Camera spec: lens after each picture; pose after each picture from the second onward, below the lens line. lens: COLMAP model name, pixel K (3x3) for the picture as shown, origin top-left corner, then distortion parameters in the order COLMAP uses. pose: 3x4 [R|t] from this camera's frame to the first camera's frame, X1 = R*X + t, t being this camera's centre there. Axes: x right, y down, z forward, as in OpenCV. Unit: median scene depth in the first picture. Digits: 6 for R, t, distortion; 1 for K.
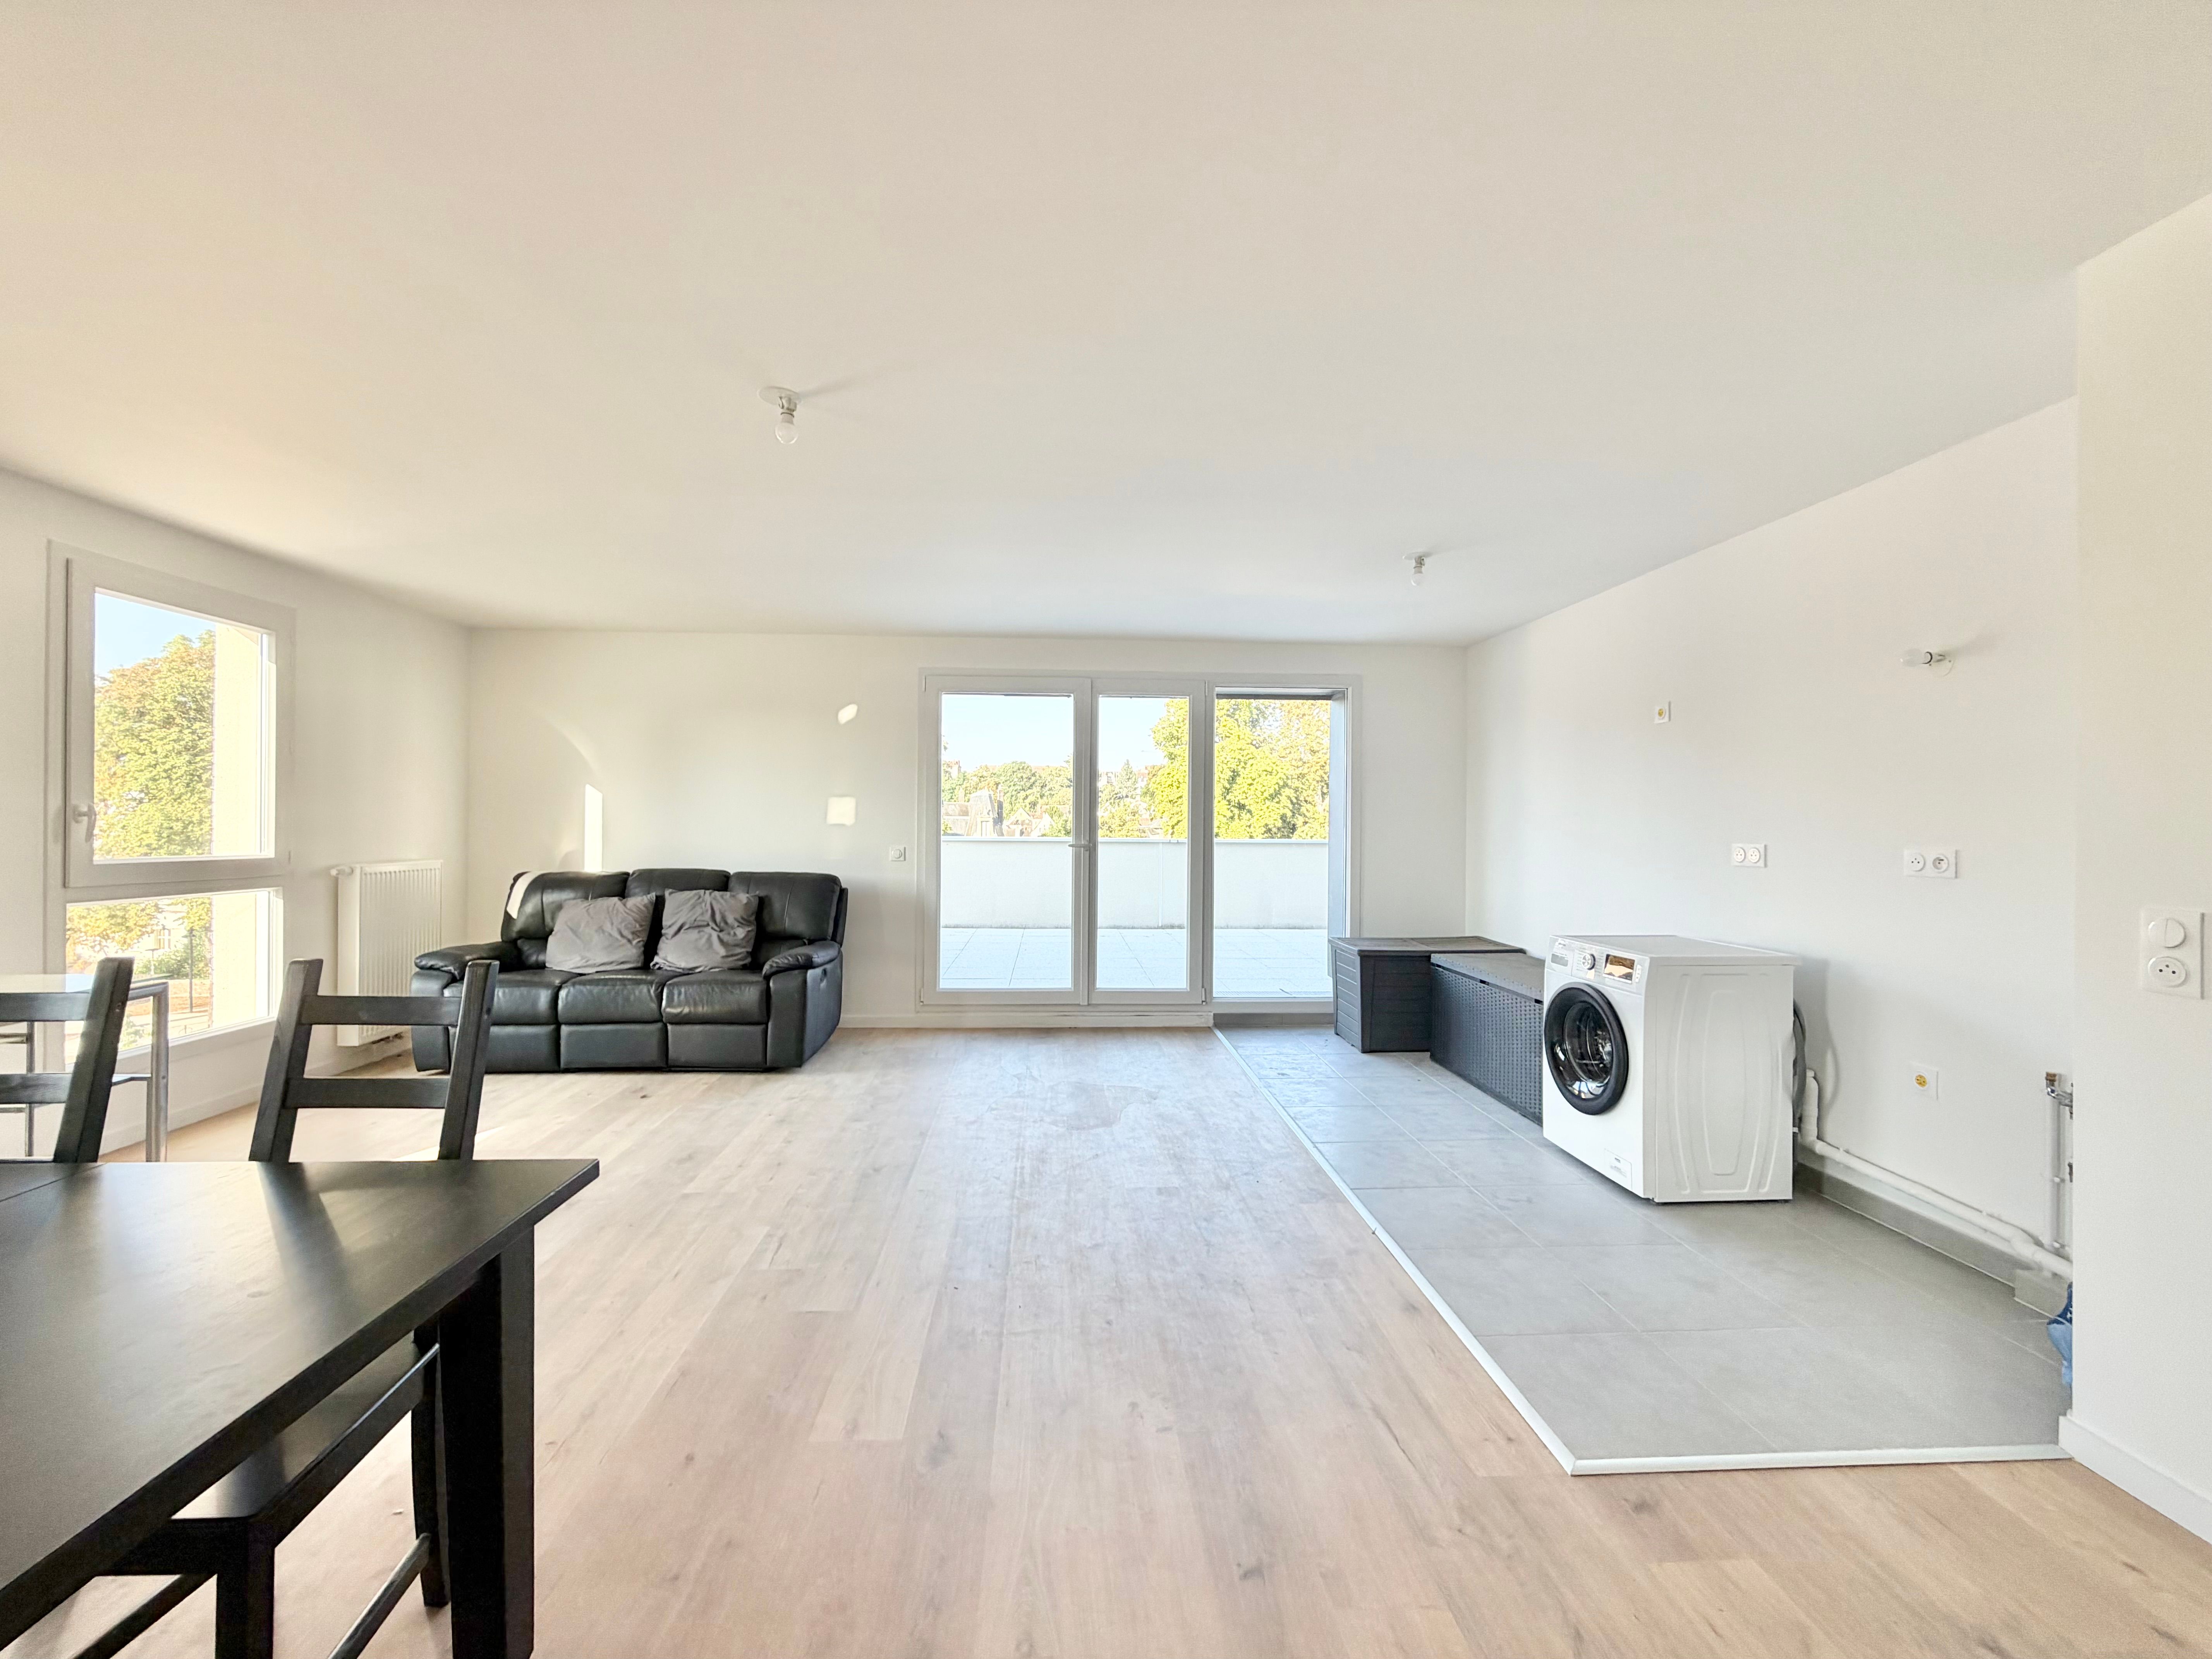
lens RADIAL K [[880.9, 0, 1098.2], [0, 880.9, 826.3], [0, 0, 1]] dist [0.002475, -0.000119]
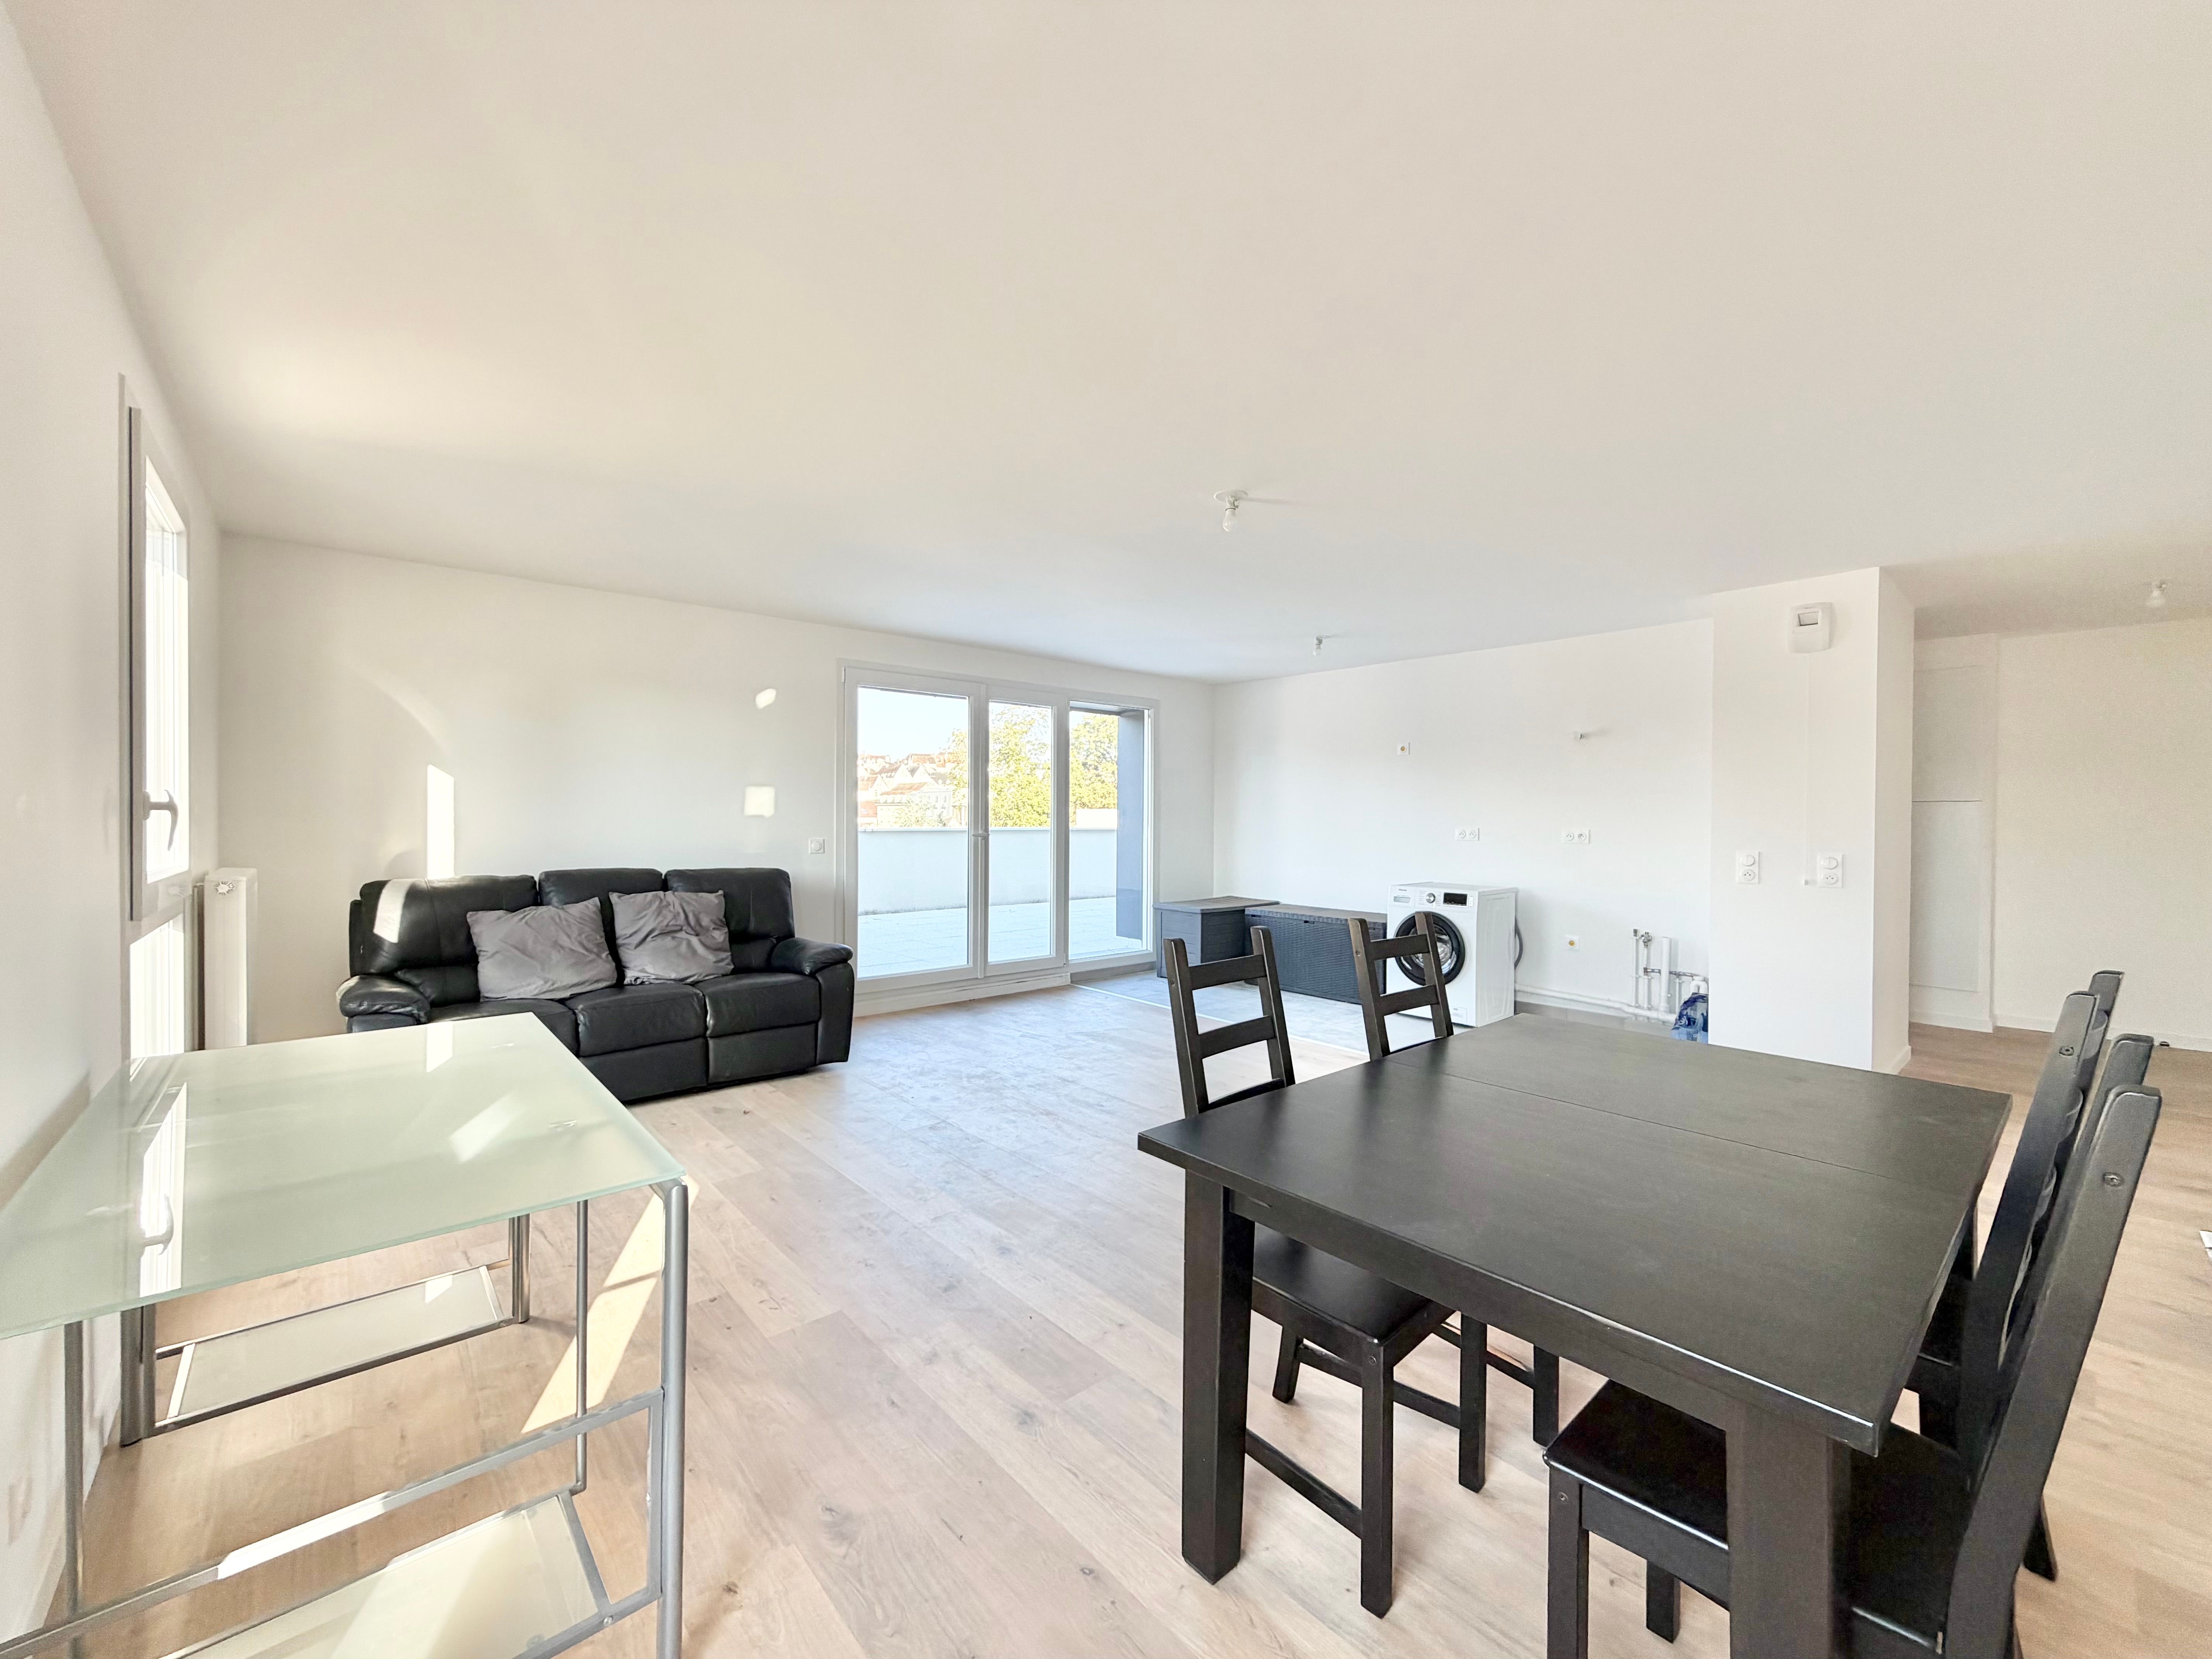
lens RADIAL K [[880.9, 0, 1100.2], [0, 880.9, 826.6], [0, 0, 1]] dist [0.002475, -0.000119]
pose [[0.786619, -0.008694, 0.617377, -0.655881], [-0.000939, 0.999883, 0.015277, -0.006065], [-0.617438, -0.012597, 0.786519, 0.040604]]
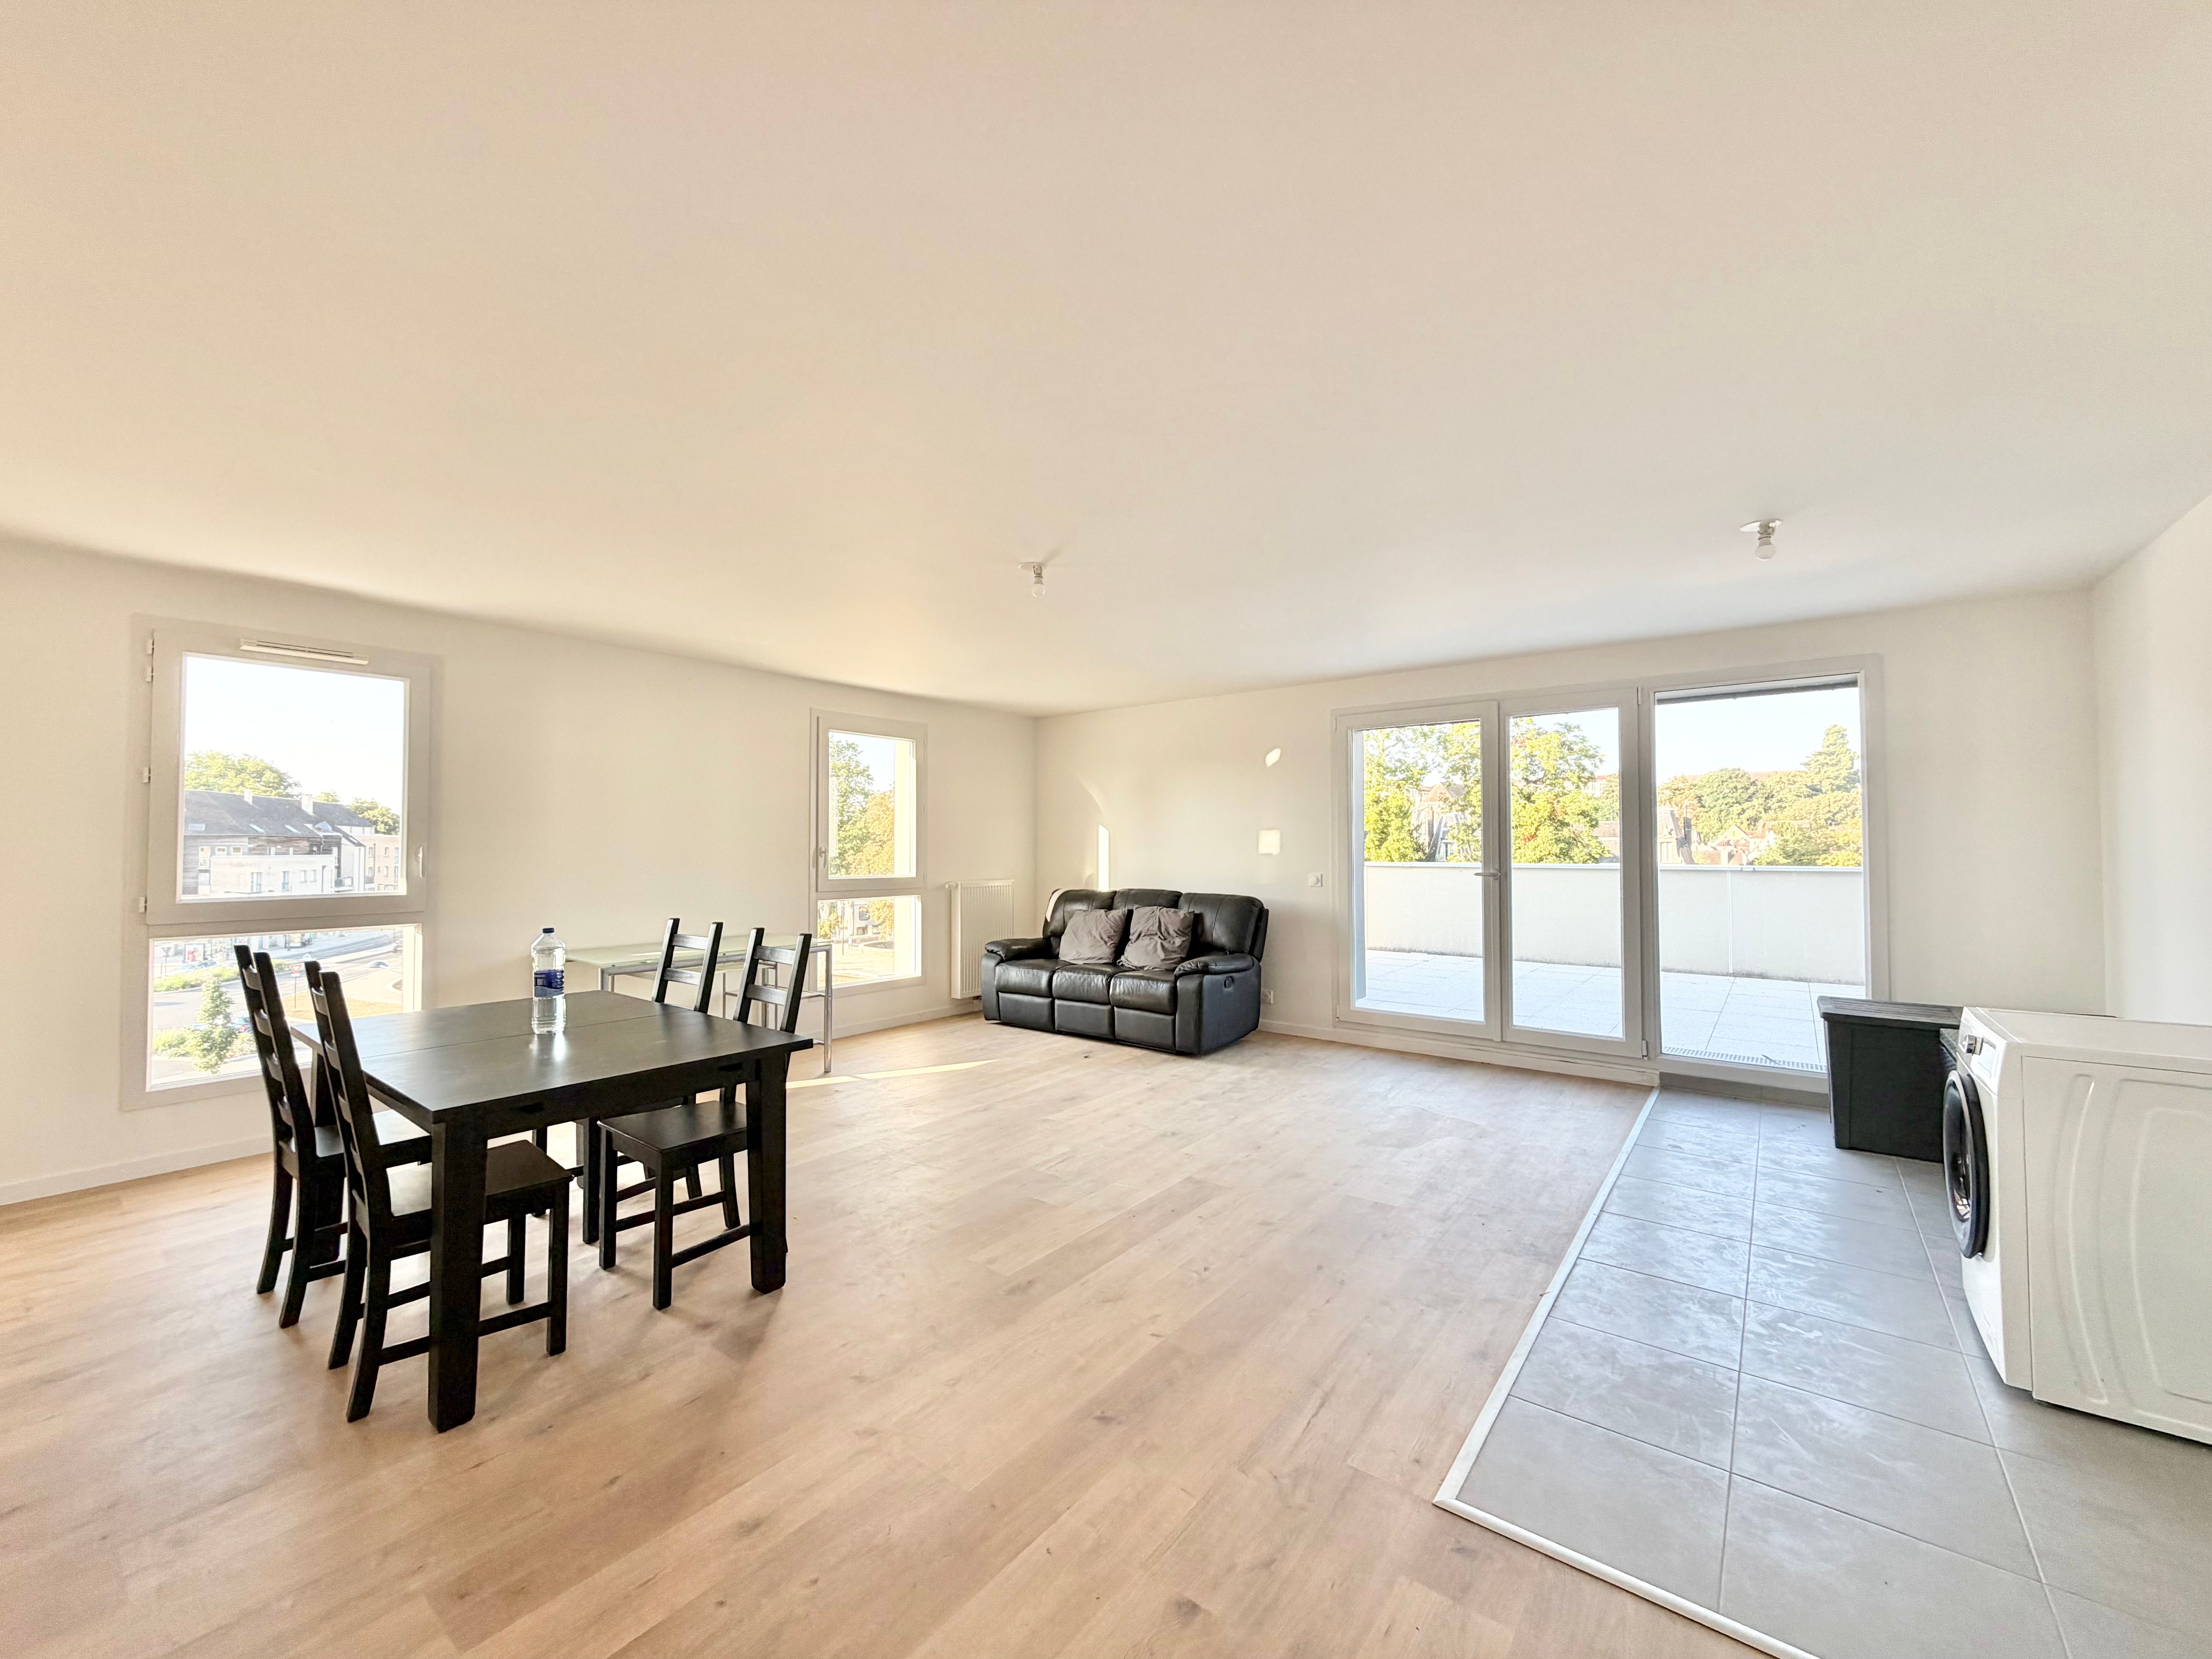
lens RADIAL K [[880.9, 0, 1096.9], [0, 880.9, 822.1], [0, 0, 1]] dist [0.002475, -0.000119]
pose [[0.751470, -0.029065, -0.659127, 0.331772], [0.008149, 0.999362, -0.034777, -0.005469], [0.659717, 0.020763, 0.751228, -0.011771]]
